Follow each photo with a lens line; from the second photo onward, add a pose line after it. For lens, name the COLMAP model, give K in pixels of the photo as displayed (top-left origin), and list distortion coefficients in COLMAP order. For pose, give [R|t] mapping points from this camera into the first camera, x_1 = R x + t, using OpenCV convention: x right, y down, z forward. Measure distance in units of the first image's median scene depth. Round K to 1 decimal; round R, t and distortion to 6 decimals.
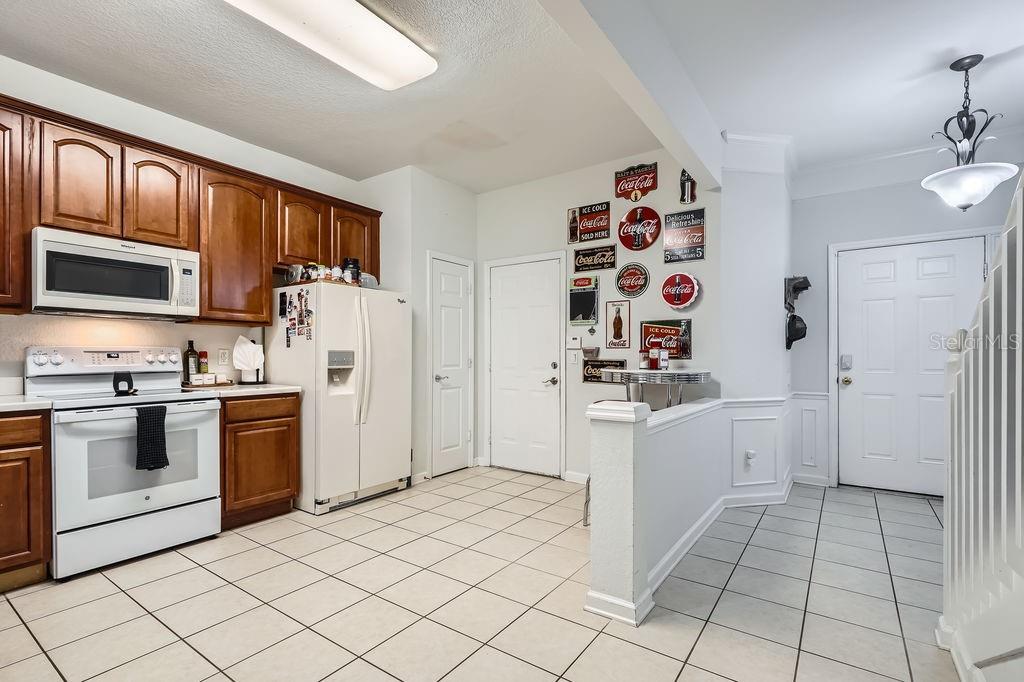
lens RADIAL K [[471.2, 0, 506.6], [0, 471.2, 360.3], [0, 0, 1]] dist [-0.001648, -0.000645]
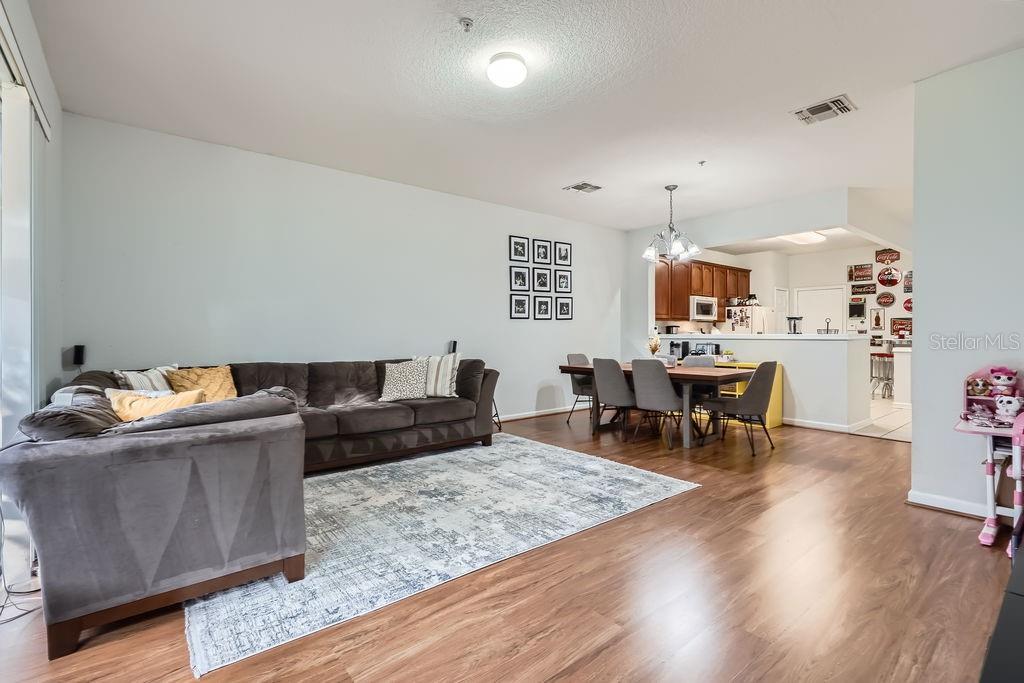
lens RADIAL K [[471.2, 0, 514.7], [0, 471.2, 334.2], [0, 0, 1]] dist [-0.001648, -0.000645]
pose [[0.966861, -0.003973, -0.255272, -0.847337], [0.001586, 0.999953, -0.009554, 0.012437], [0.255298, 0.008833, 0.966822, -1.573523]]
